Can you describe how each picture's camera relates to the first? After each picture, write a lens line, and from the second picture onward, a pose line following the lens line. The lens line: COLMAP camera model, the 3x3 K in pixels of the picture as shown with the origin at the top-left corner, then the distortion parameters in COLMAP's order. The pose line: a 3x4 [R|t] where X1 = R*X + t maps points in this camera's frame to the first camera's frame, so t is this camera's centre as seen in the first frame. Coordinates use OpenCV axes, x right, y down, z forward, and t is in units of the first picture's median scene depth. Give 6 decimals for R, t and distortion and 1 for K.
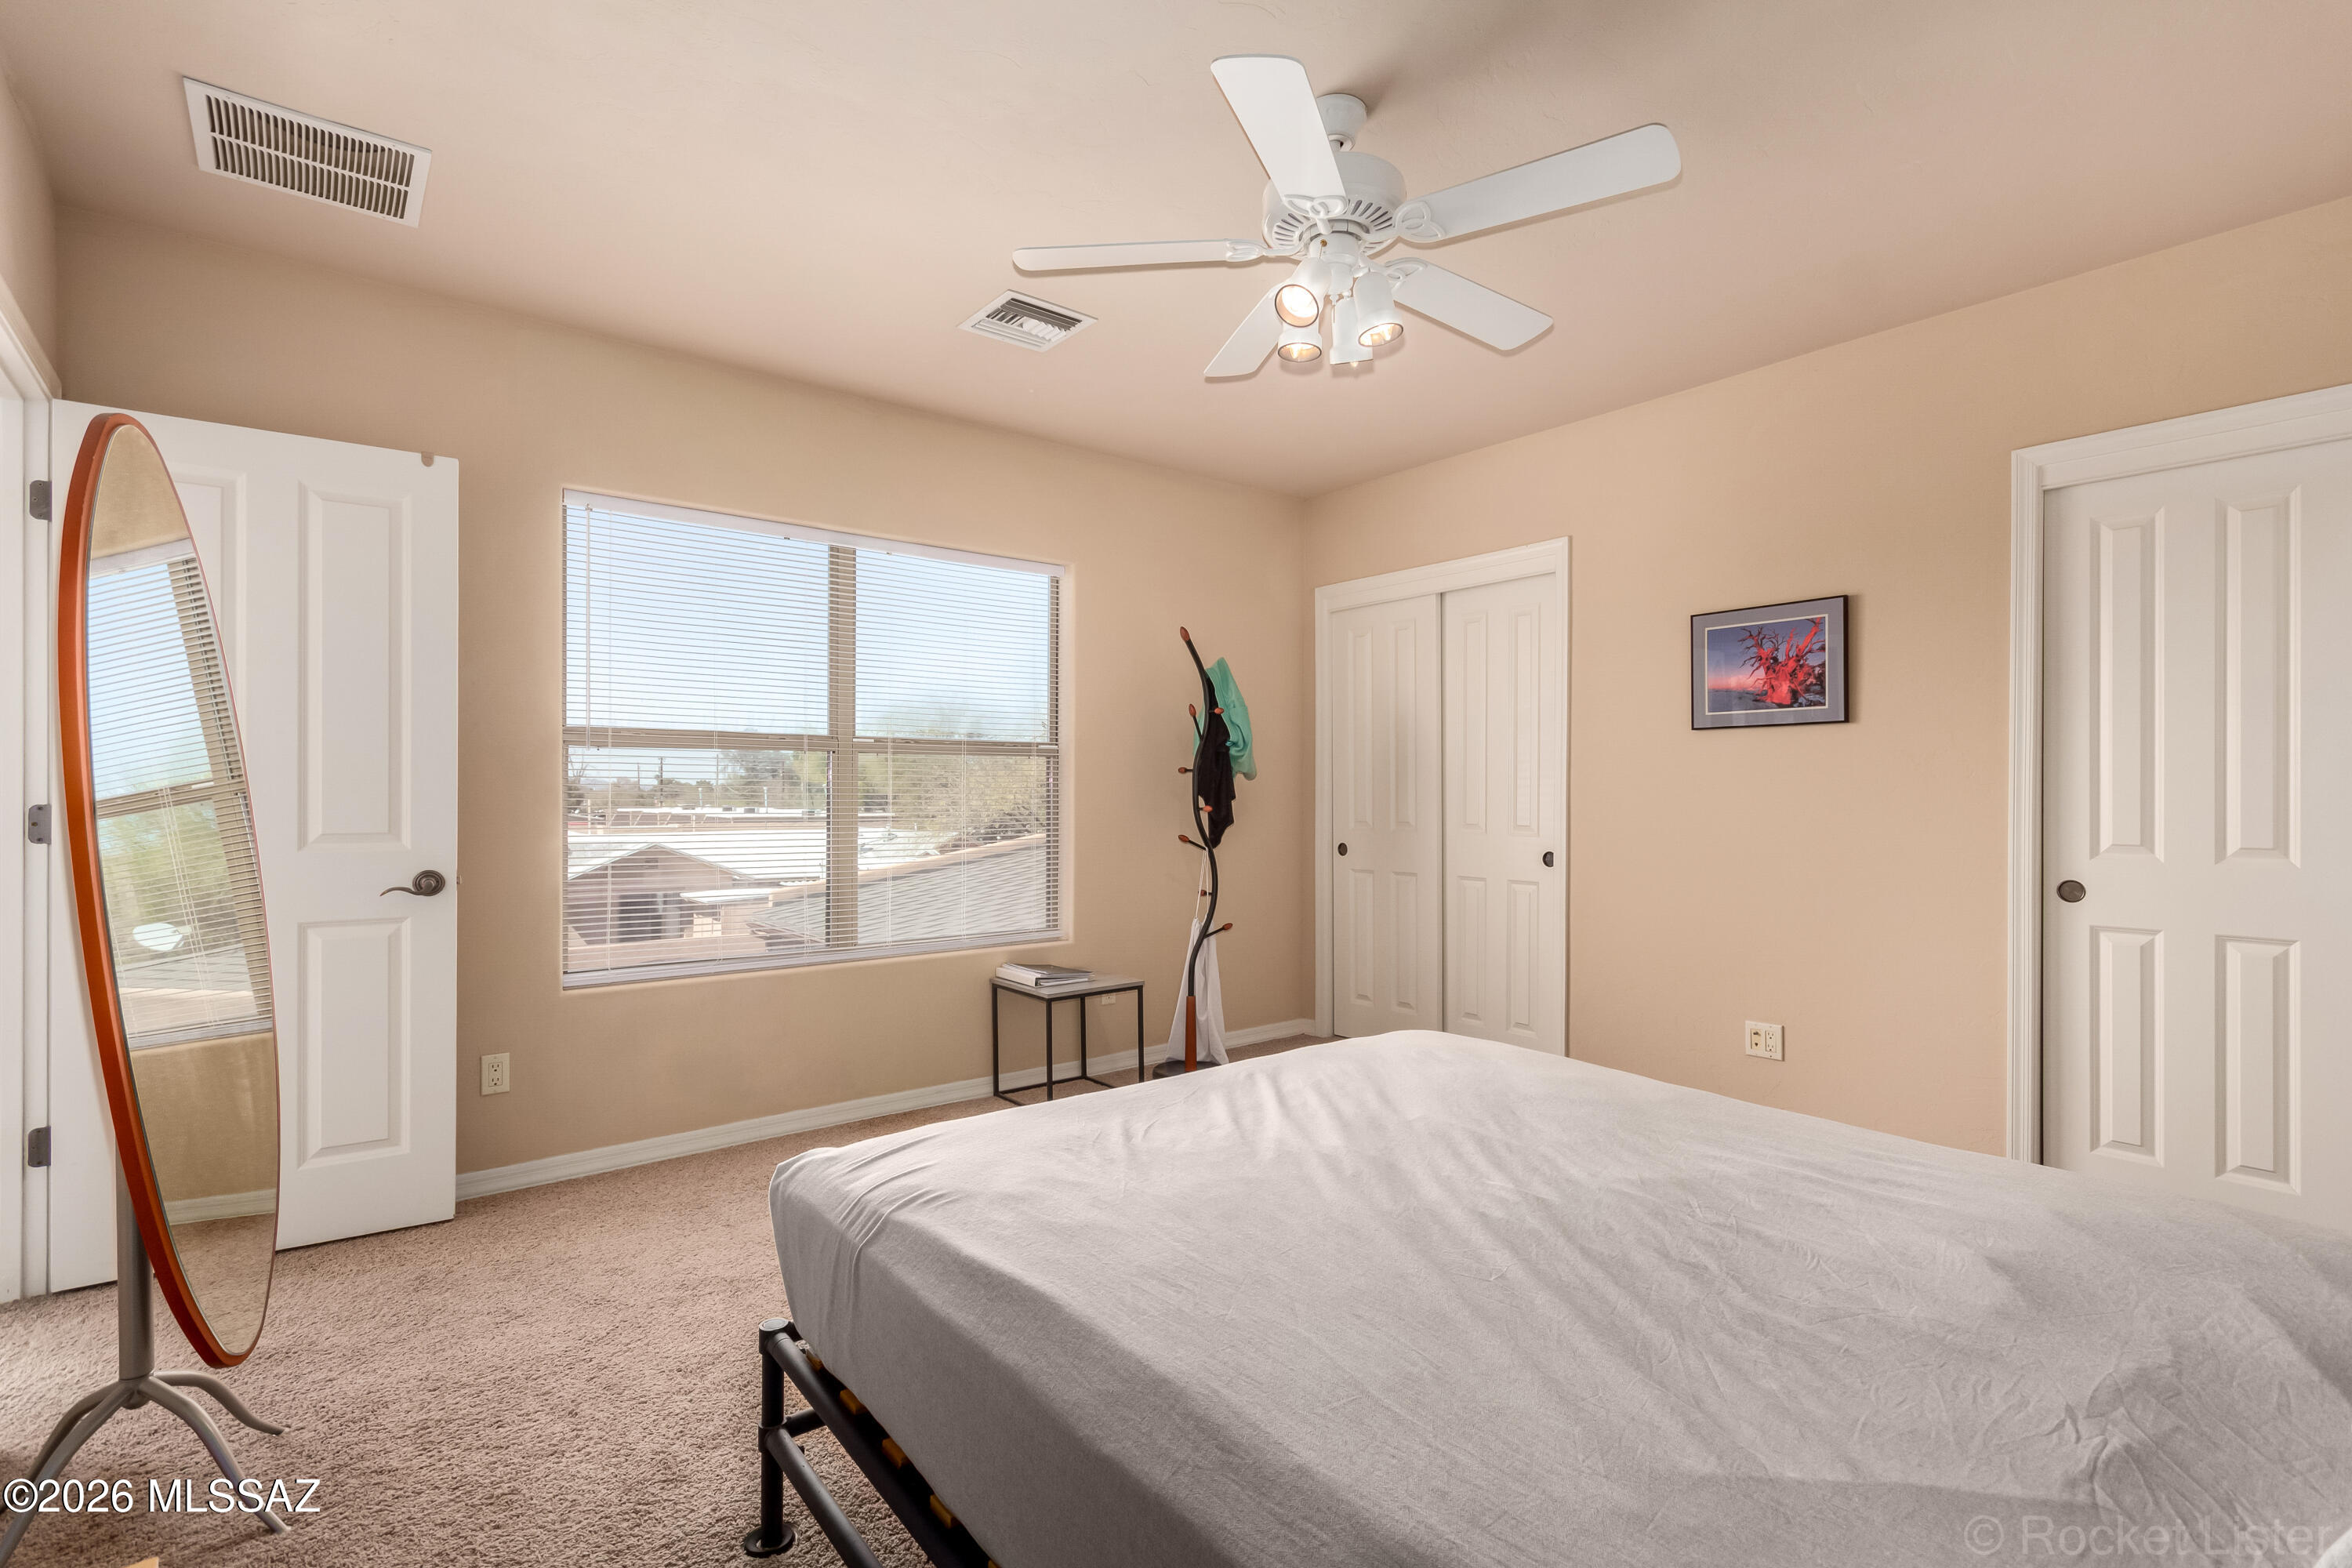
lens RADIAL K [[1090.2, 0, 1190.9], [0, 1090.2, 797.0], [0, 0, 1]] dist [0.003571, 0.000364]
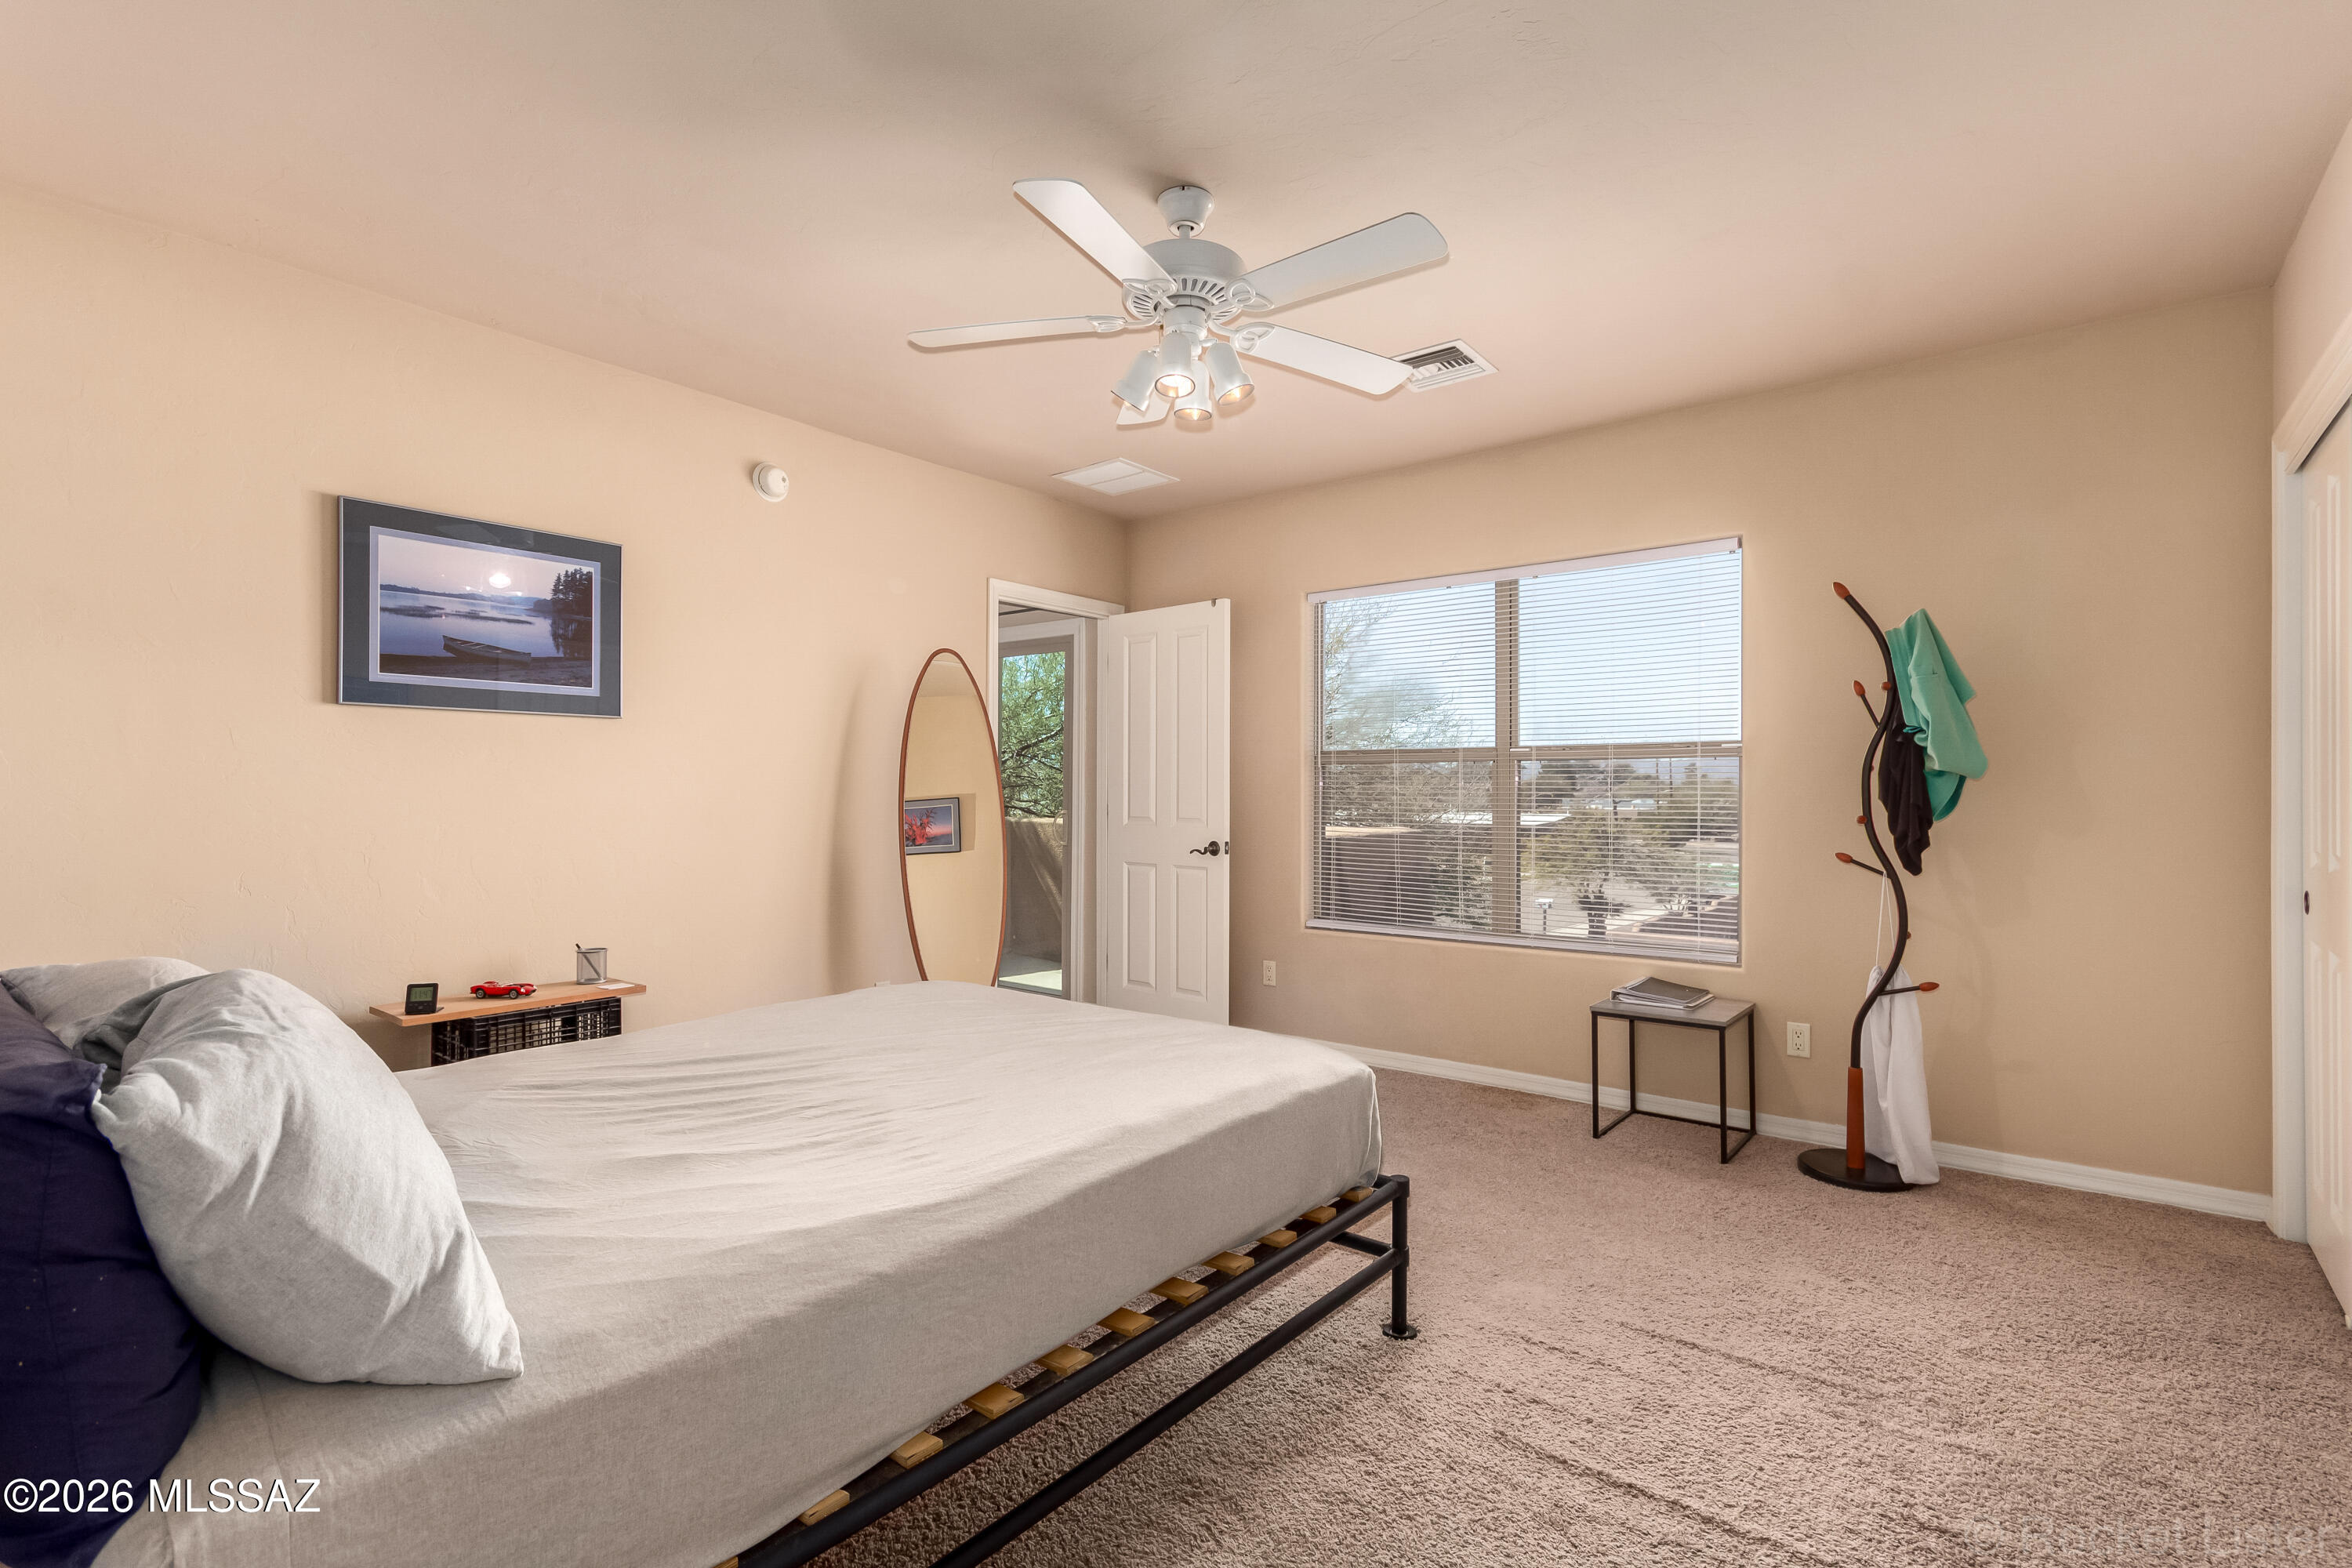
lens RADIAL K [[1090.2, 0, 1190.8], [0, 1090.2, 789.5], [0, 0, 1]] dist [0.003571, 0.000364]
pose [[0.225991, -0.008620, -0.974091, 0.697879], [-0.010636, 0.999879, -0.011316, 0.004102], [0.974071, 0.012918, 0.225872, 0.420001]]
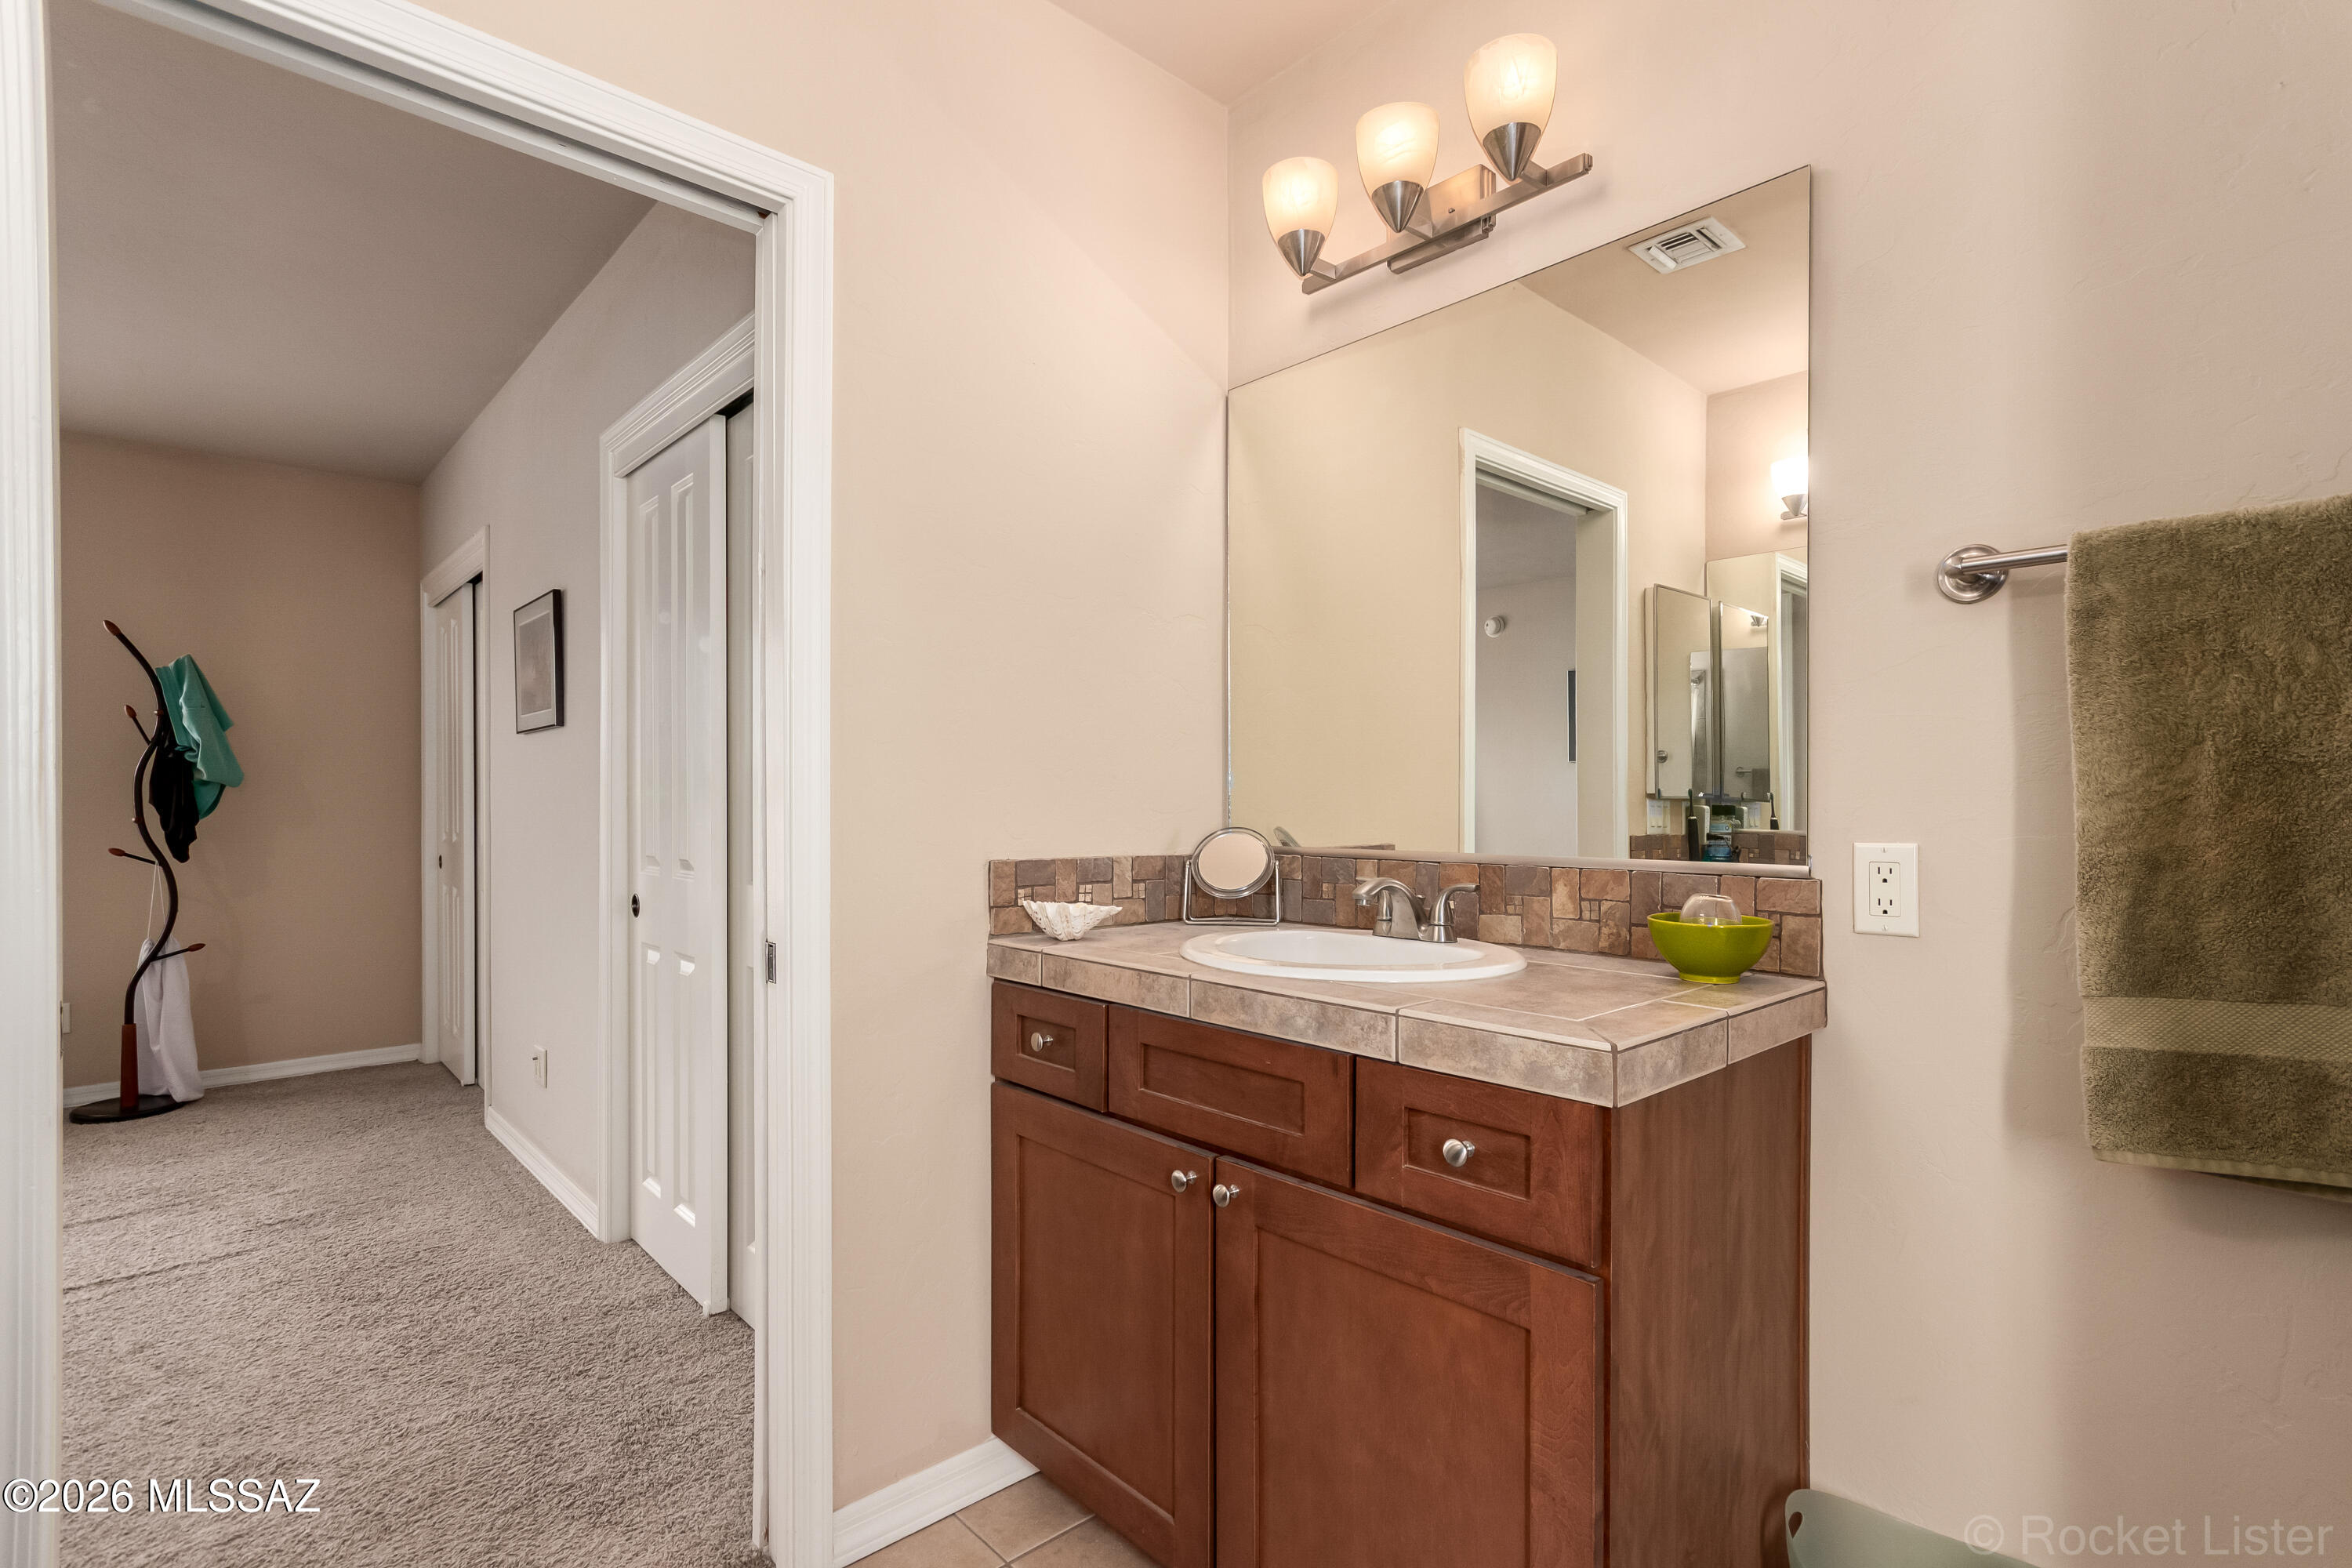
lens RADIAL K [[1090.2, 0, 1175.7], [0, 1090.2, 798.7], [0, 0, 1]] dist [0.003571, 0.000364]
pose [[0.997974, -0.005887, 0.063356, 0.903240], [0.006255, 0.999965, -0.005614, 0.004049], [-0.063321, 0.005999, 0.997975, 0.031615]]
